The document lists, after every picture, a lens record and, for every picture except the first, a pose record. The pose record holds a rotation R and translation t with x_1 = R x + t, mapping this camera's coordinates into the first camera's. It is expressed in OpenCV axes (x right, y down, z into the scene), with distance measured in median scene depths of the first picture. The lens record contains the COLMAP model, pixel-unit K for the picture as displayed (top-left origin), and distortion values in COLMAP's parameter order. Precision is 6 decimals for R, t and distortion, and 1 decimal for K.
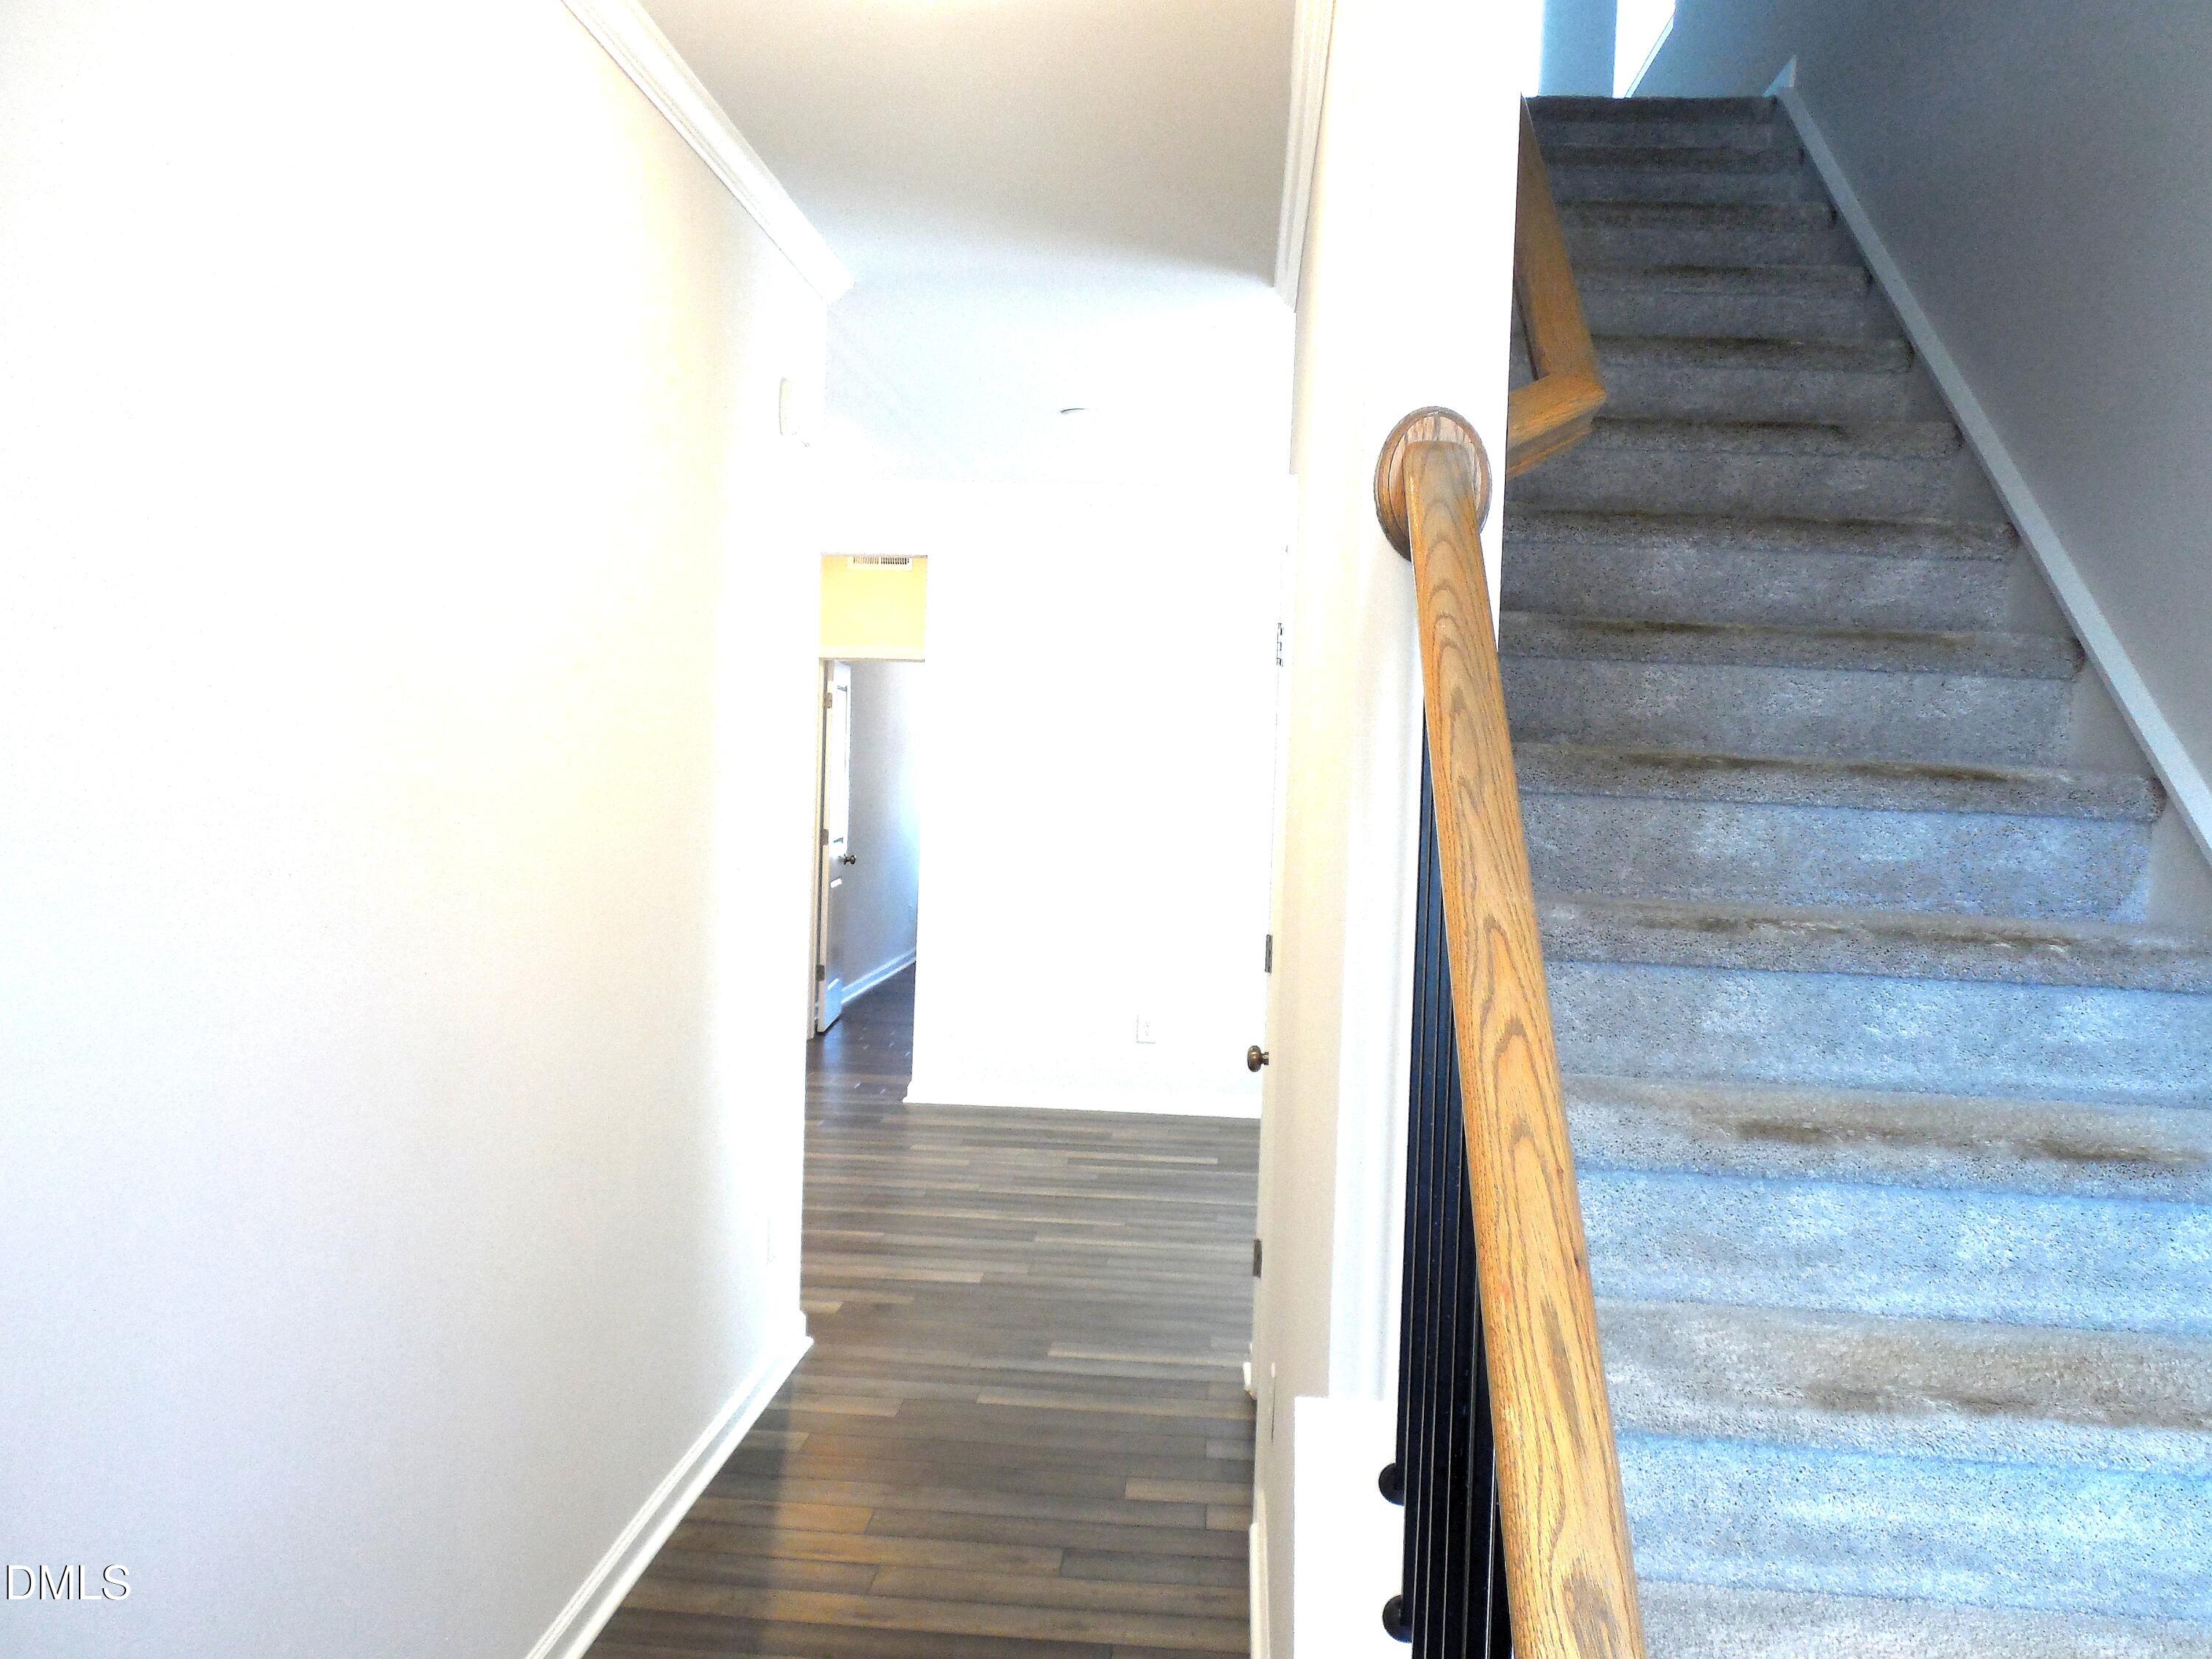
lens RADIAL K [[1842.1, 0, 1104.6], [0, 1842.1, 817.2], [0, 0, 1]] dist [0.004740, 0.001412]
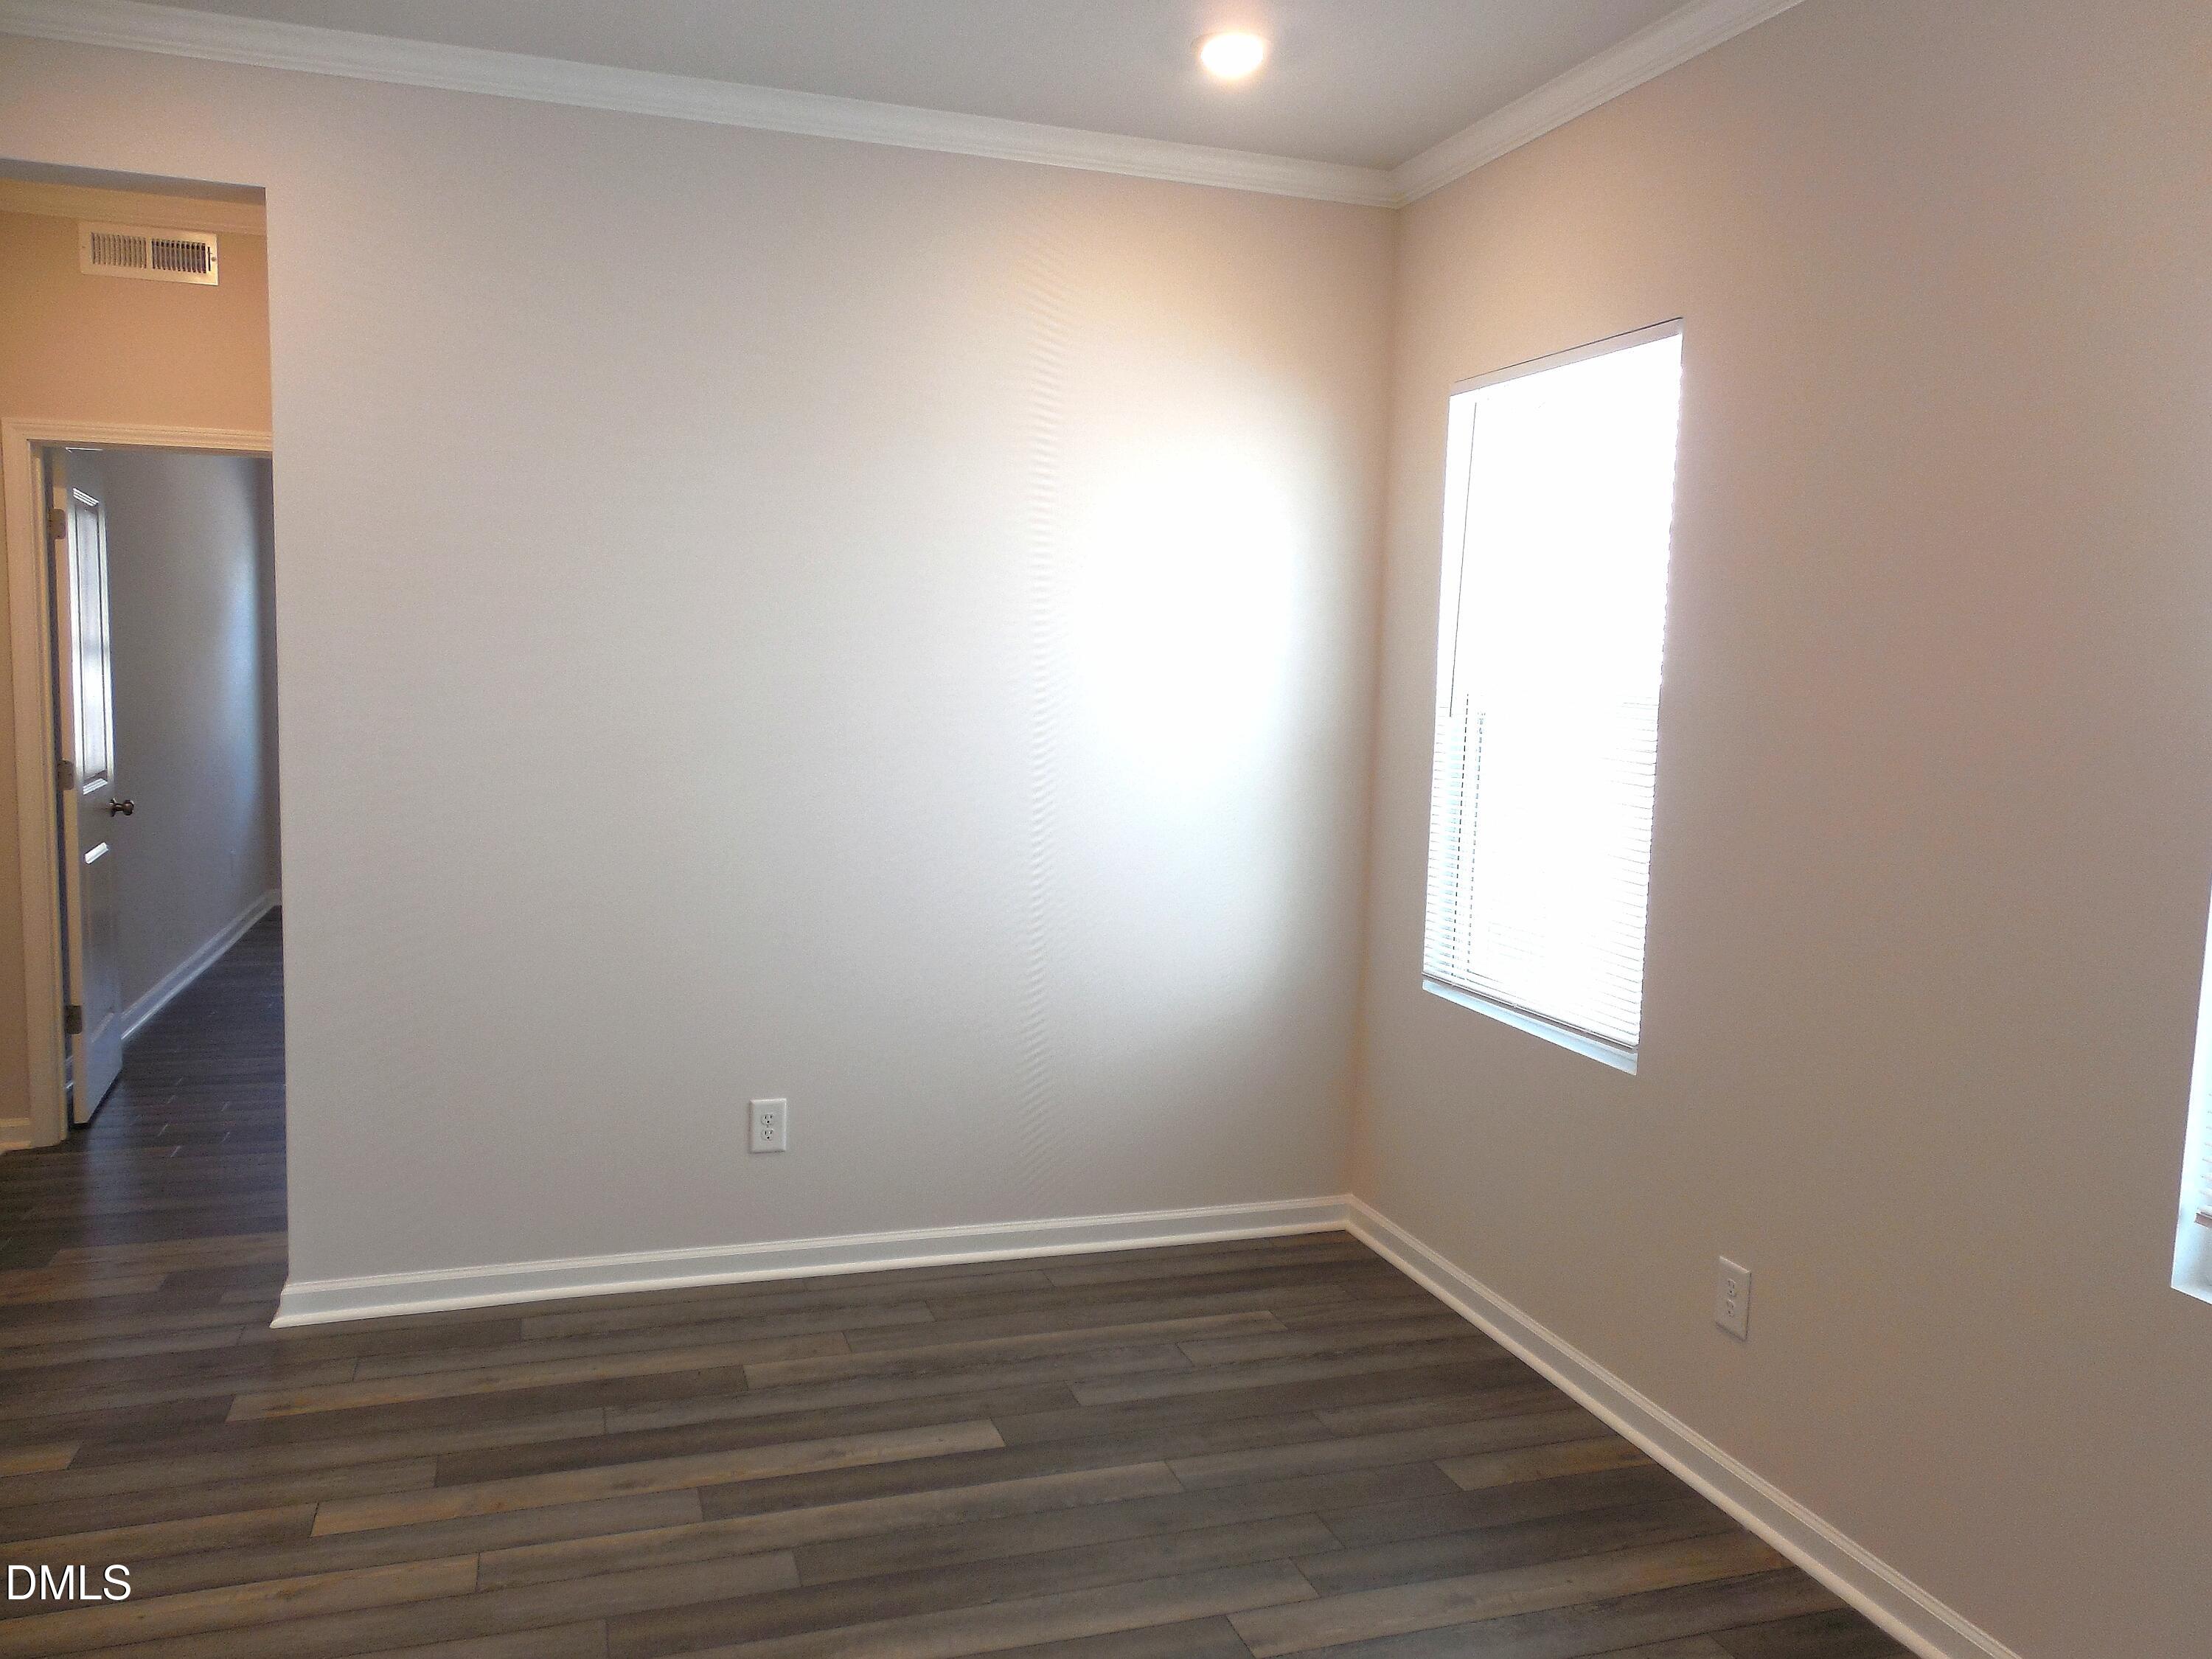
lens RADIAL K [[1677.0, 0, 1108.4], [0, 1677.0, 823.1], [0, 0, 1]] dist [0.004456, 0.008390]
pose [[0.924176, -0.047174, 0.379042, -0.054624], [0.017607, 0.996551, 0.081098, -0.009805], [-0.381560, -0.068275, 0.921819, 0.414781]]
